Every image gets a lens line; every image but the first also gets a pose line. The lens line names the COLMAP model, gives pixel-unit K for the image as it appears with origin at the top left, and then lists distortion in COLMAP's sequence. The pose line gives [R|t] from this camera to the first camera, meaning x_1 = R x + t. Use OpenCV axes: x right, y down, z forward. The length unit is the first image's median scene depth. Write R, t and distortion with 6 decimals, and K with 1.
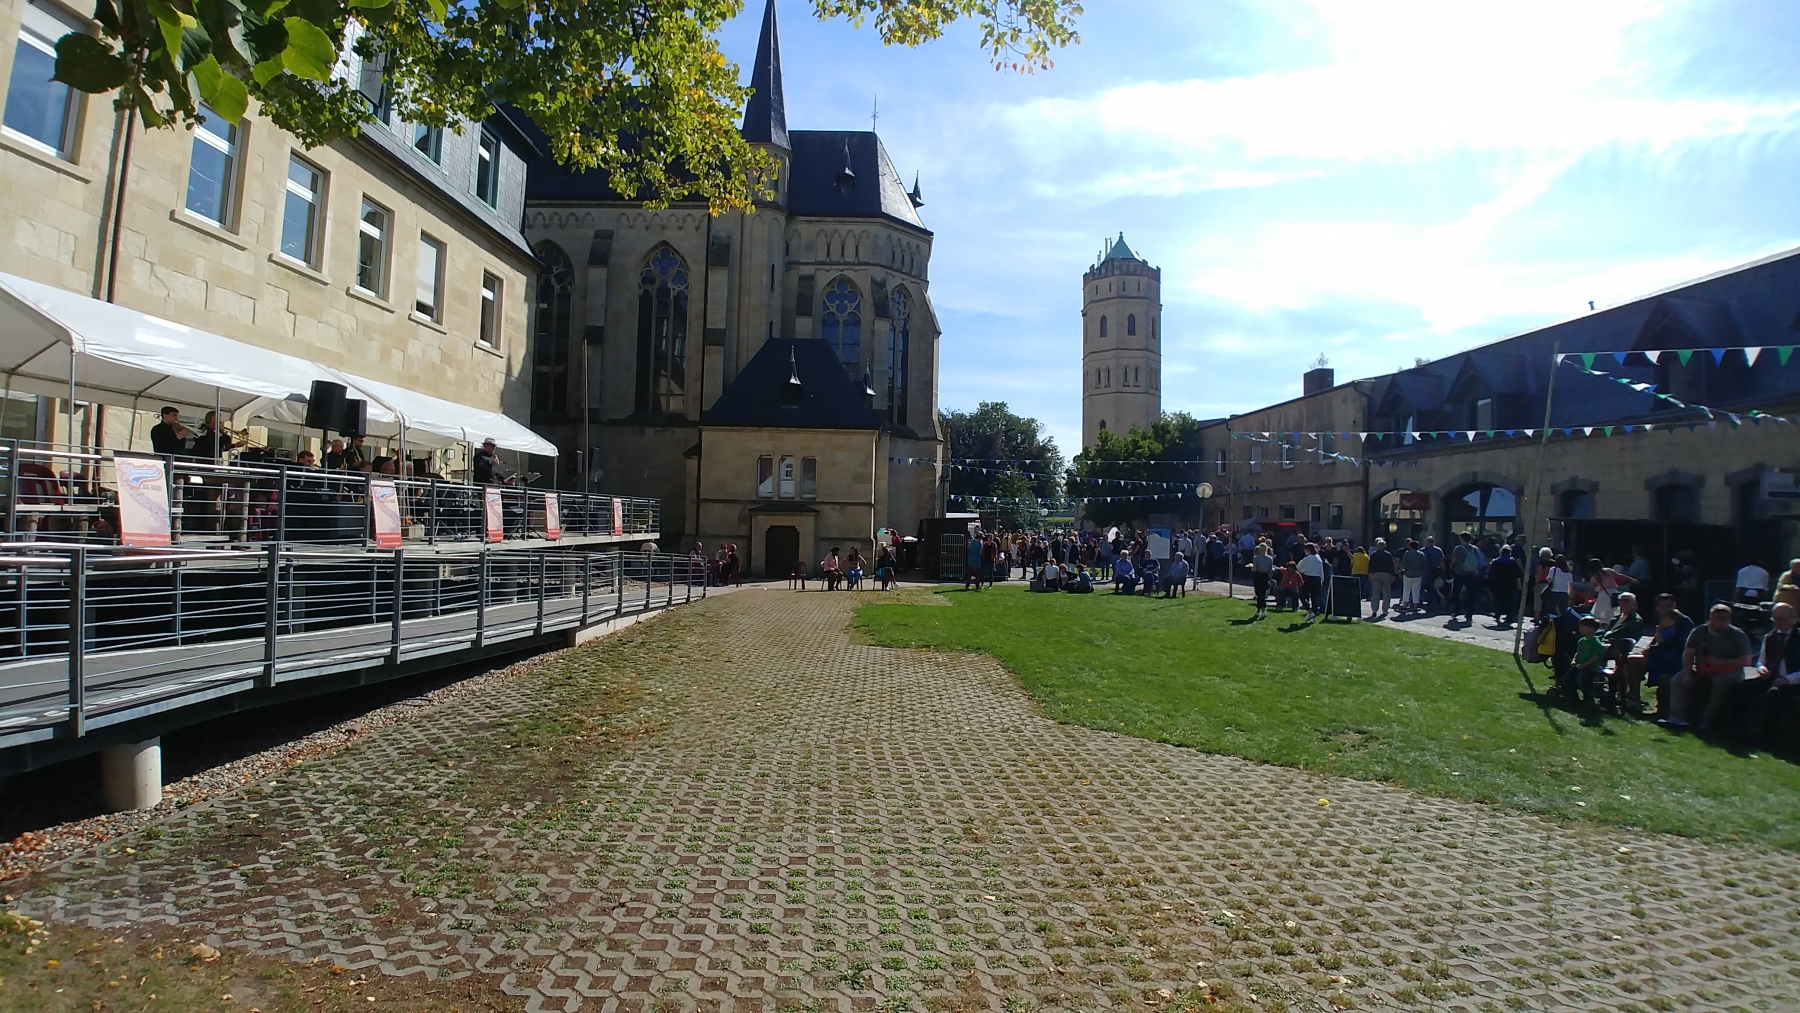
lens RADIAL K [[803.9, 0, 894.8], [0, 803.9, 504.3], [0, 0, 1]] dist [-0.065537, -0.009336]
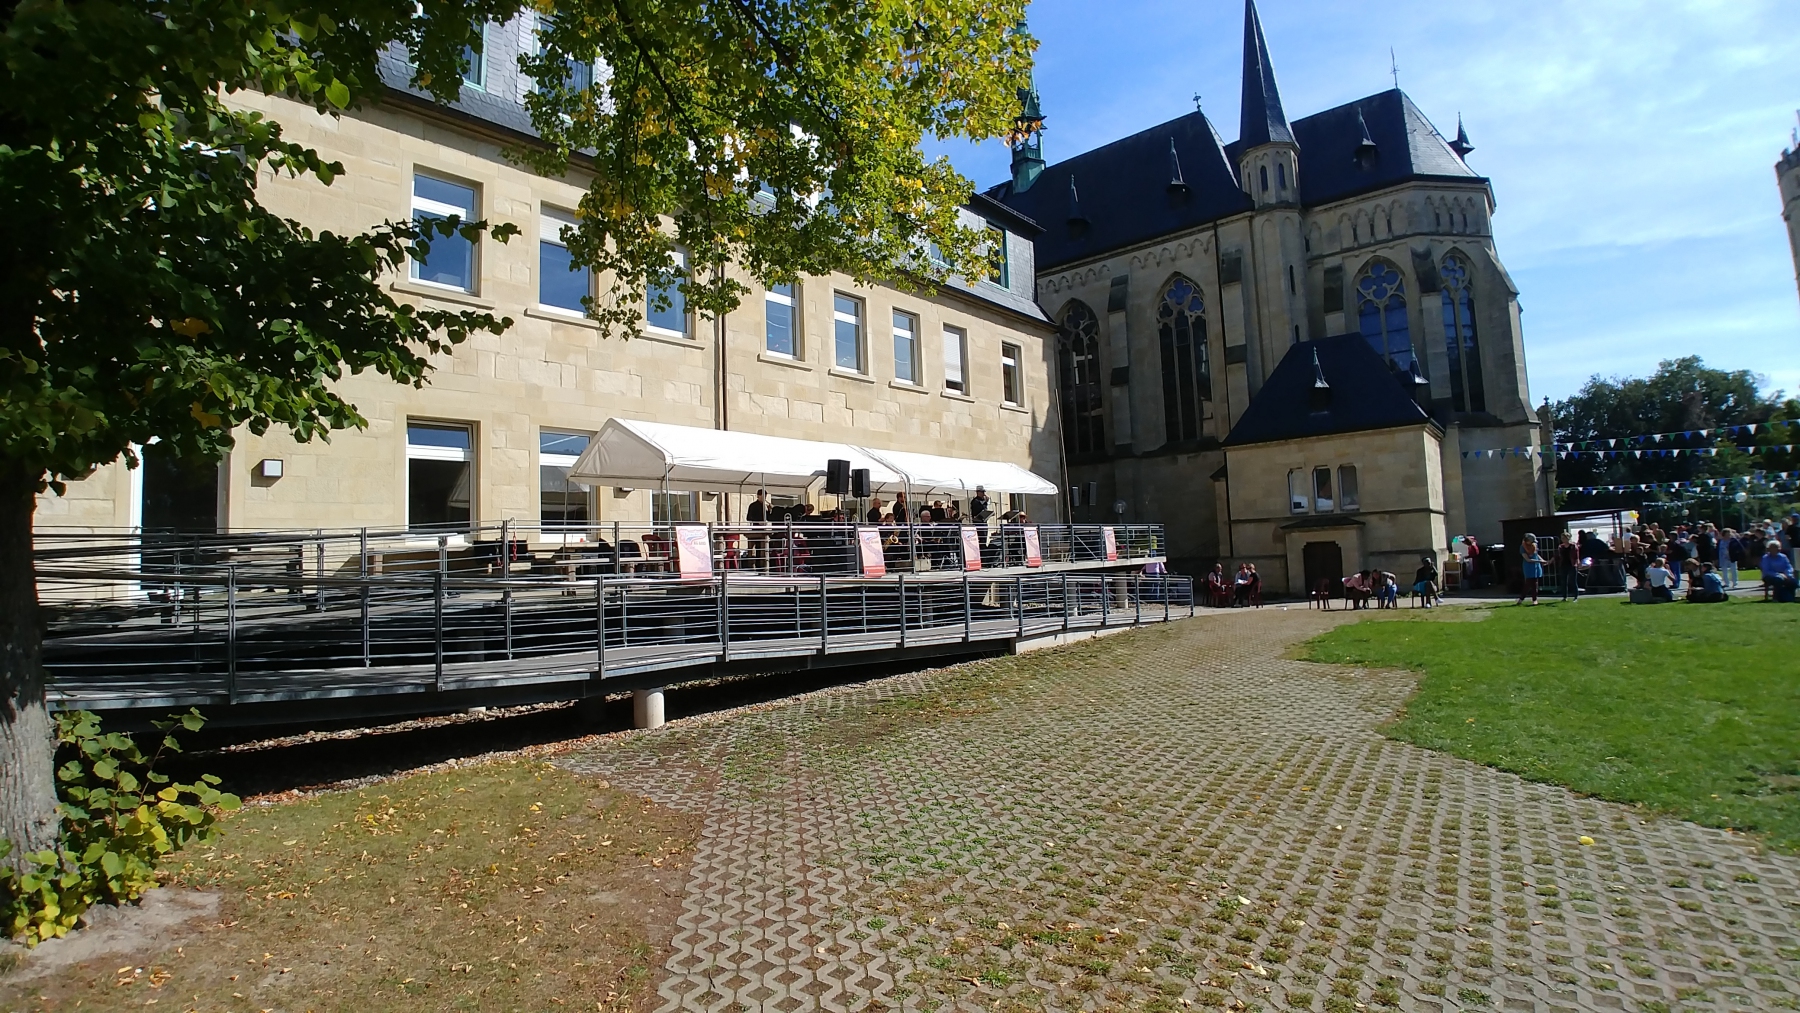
lens RADIAL K [[803.9, 0, 894.8], [0, 803.9, 504.3], [0, 0, 1]] dist [-0.065537, -0.009336]
pose [[0.742836, -0.097185, -0.662382, 0.132889], [0.071512, 0.995265, -0.065827, 0.010914], [0.665643, 0.001531, 0.746269, -0.003115]]
